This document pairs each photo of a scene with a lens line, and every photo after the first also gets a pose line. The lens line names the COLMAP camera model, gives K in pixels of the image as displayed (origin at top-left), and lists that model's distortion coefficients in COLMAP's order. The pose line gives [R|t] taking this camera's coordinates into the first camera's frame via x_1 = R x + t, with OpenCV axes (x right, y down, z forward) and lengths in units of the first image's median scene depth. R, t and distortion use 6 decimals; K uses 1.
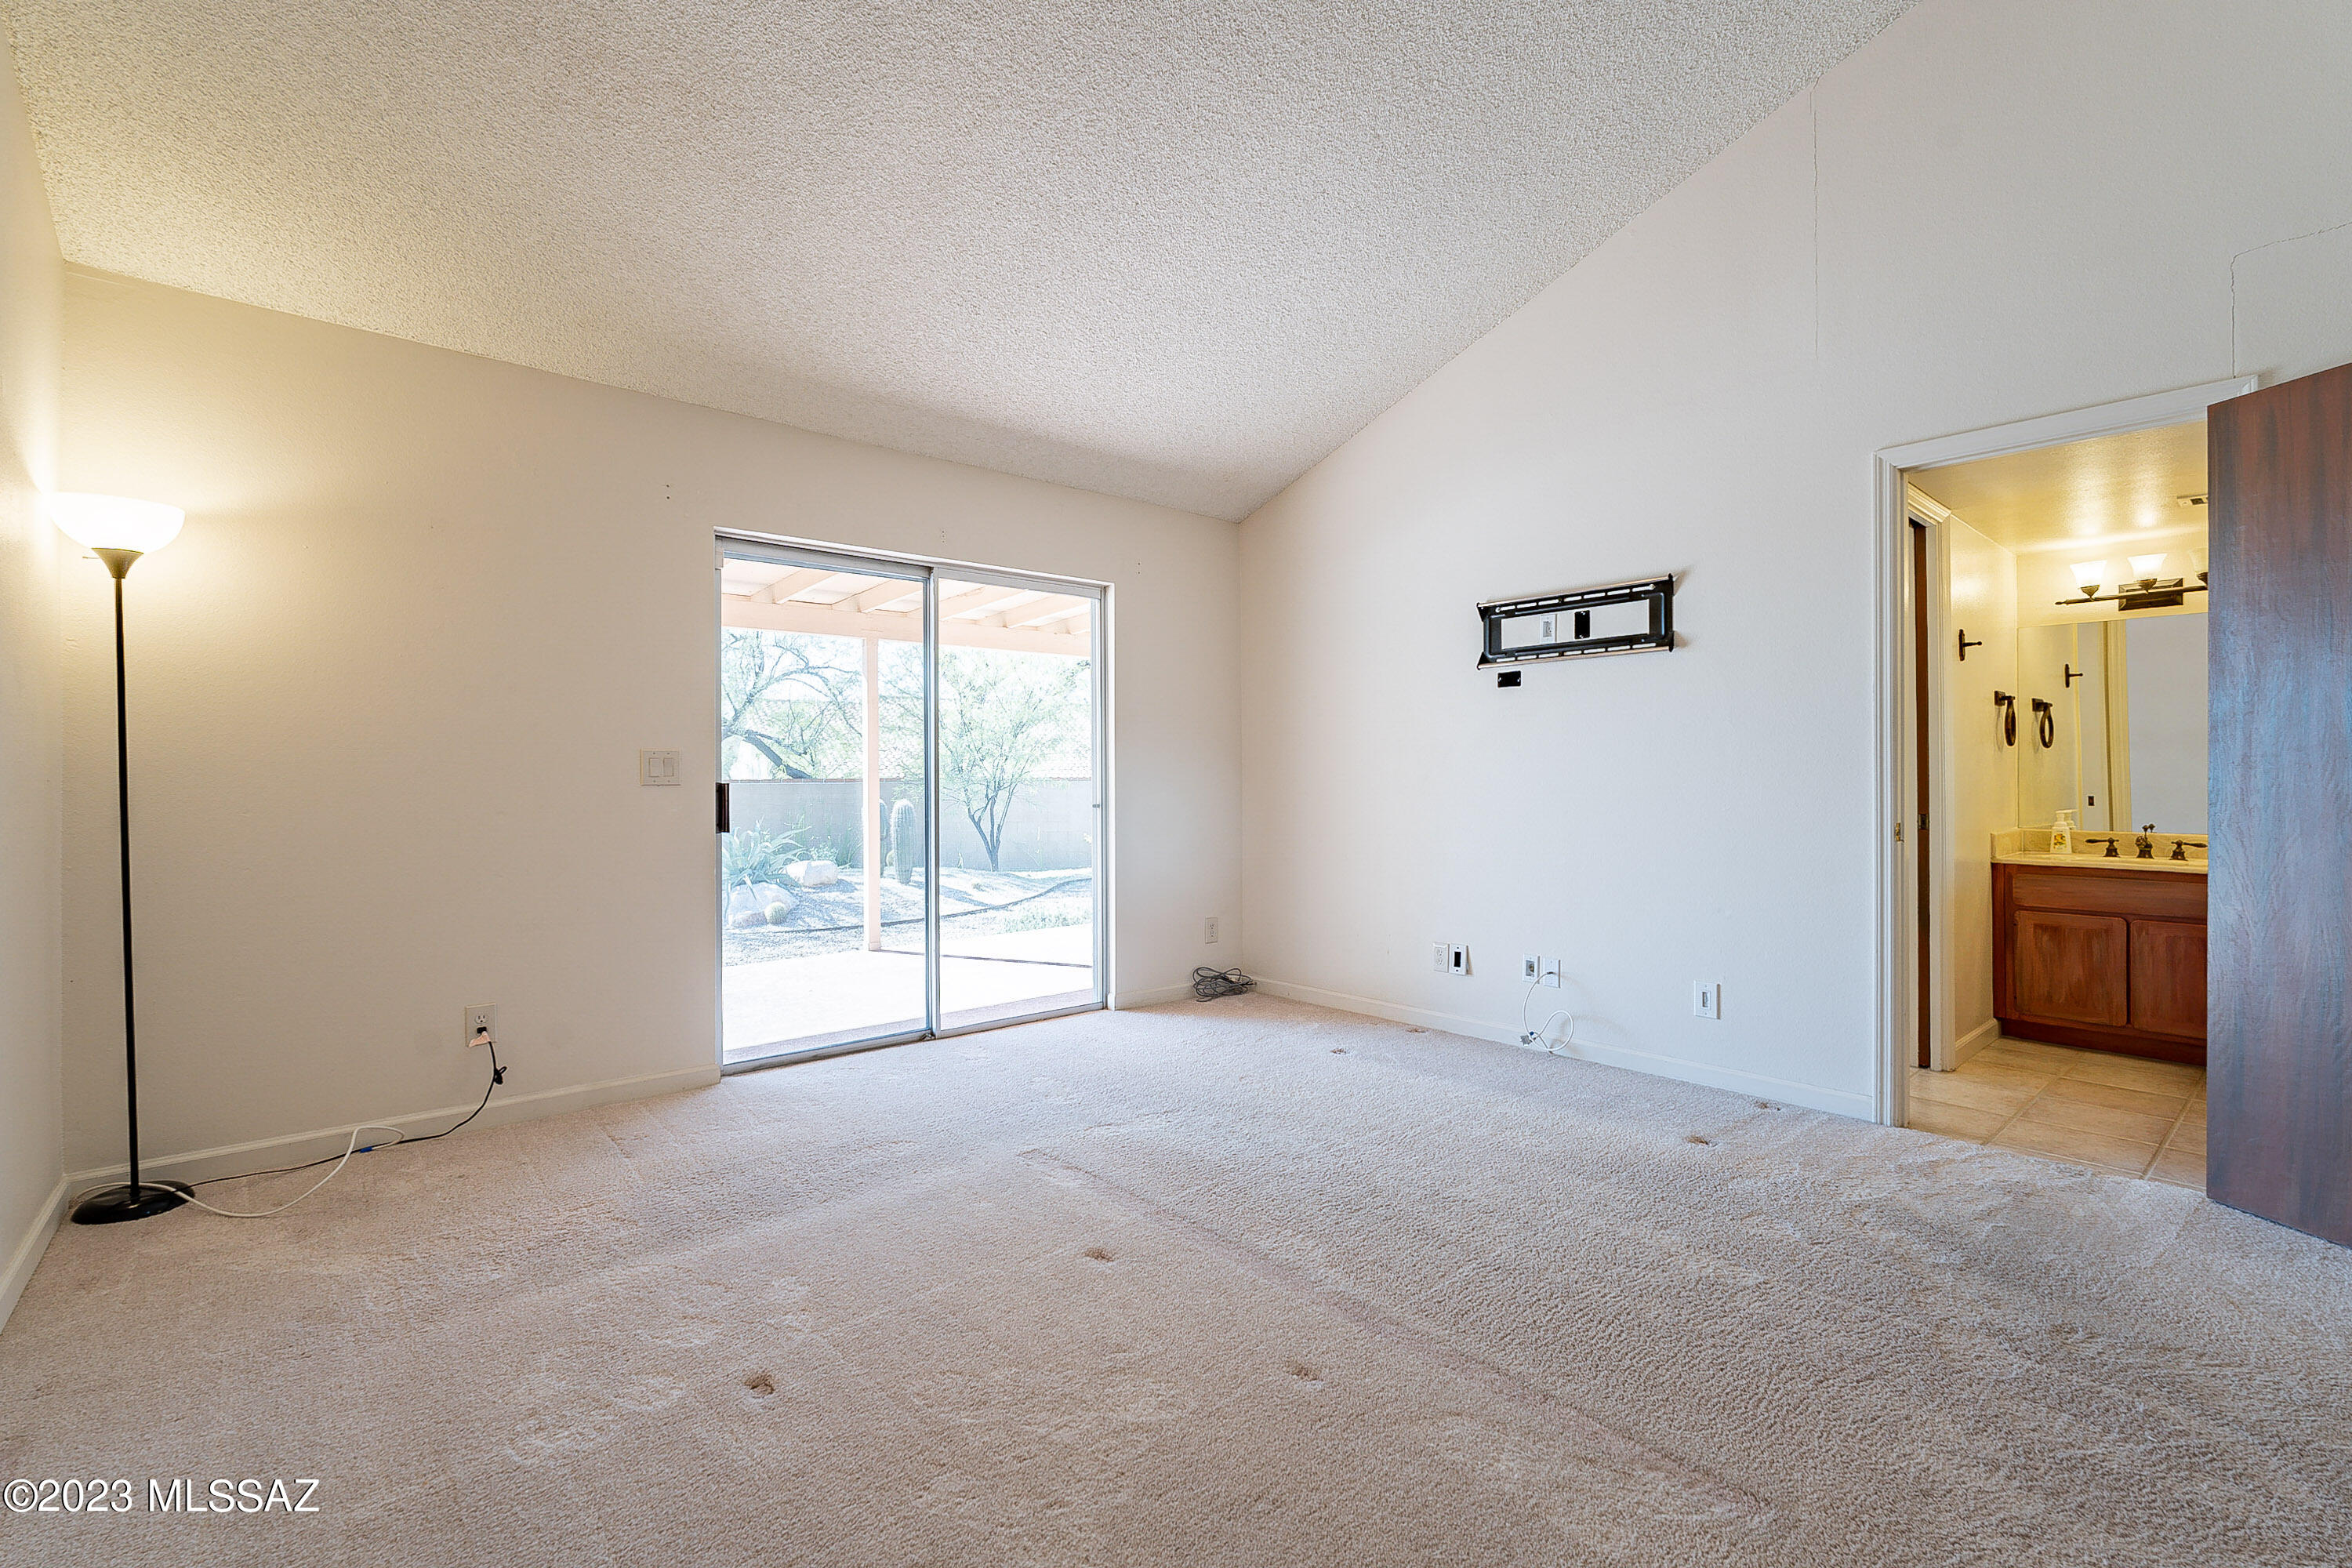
lens RADIAL K [[1039.7, 0, 1176.0], [0, 1039.7, 784.0], [0, 0, 1]] dist [-0.000101, 0.000122]
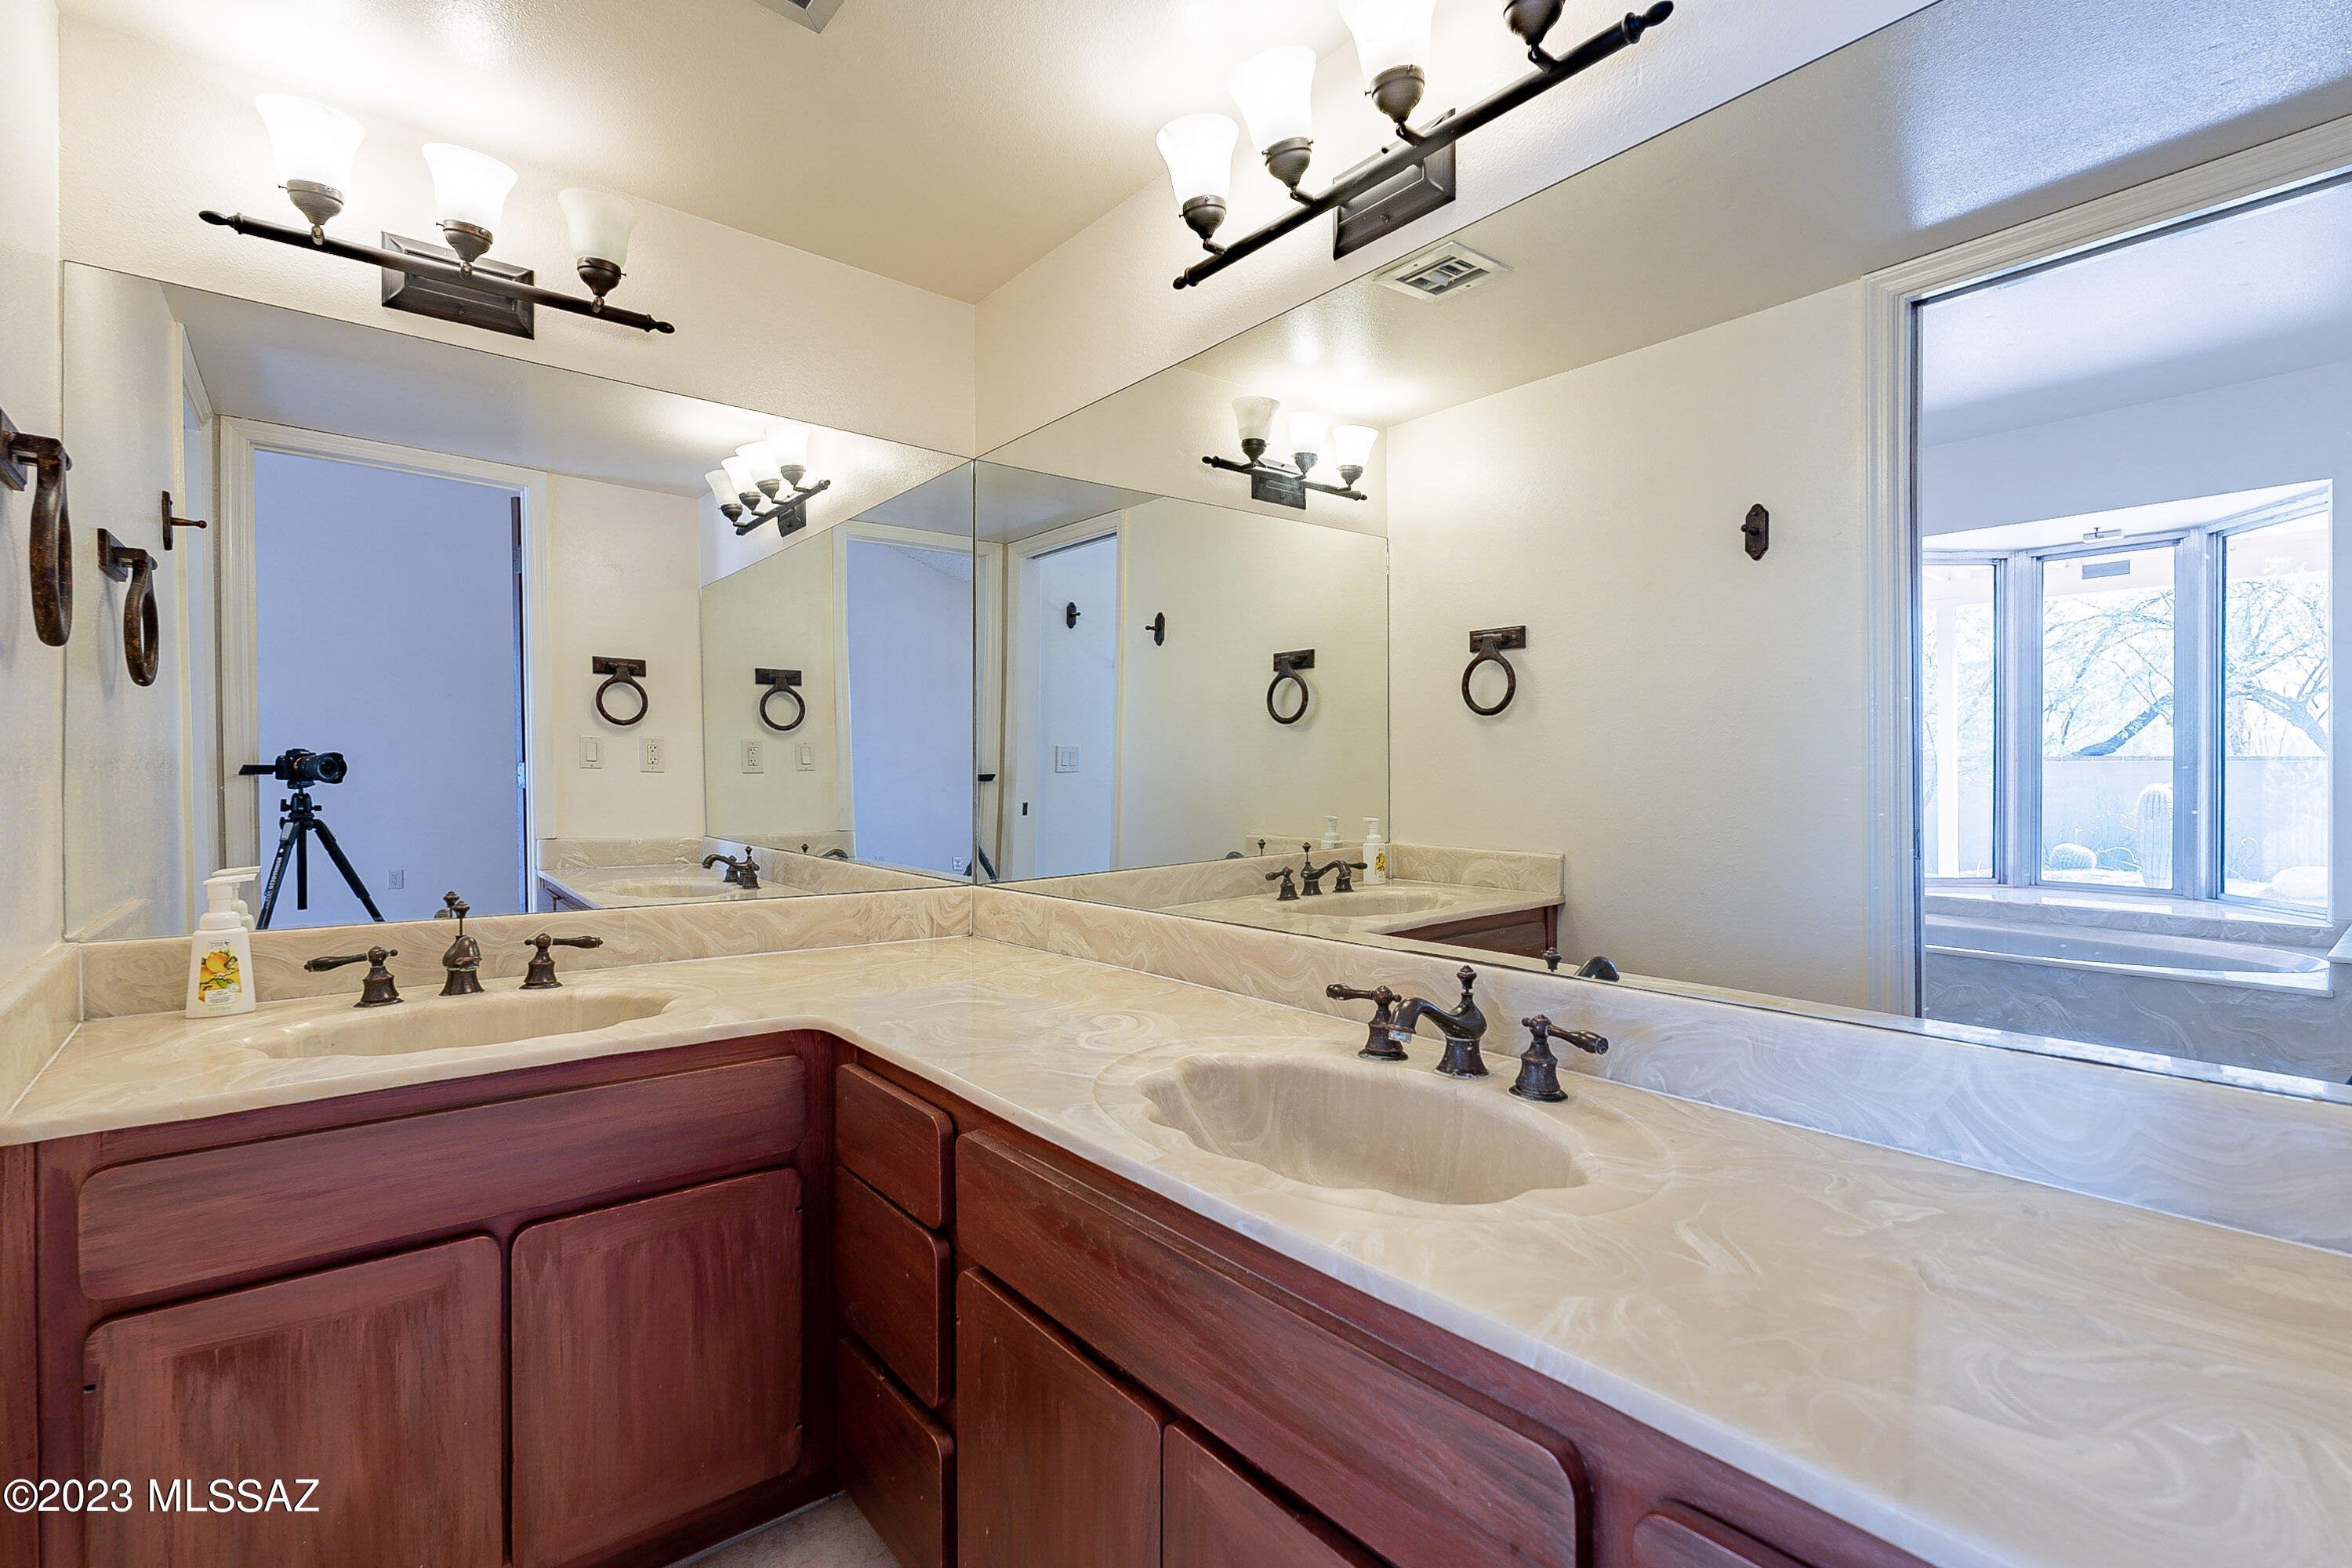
lens RADIAL K [[1039.7, 0, 1176.0], [0, 1039.7, 784.0], [0, 0, 1]] dist [-0.000101, 0.000122]
pose [[0.024951, -0.004771, 0.999677, 0.586948], [0.000112, 0.999989, 0.004770, -0.004413], [-0.999689, -0.000007, 0.024952, 0.759271]]
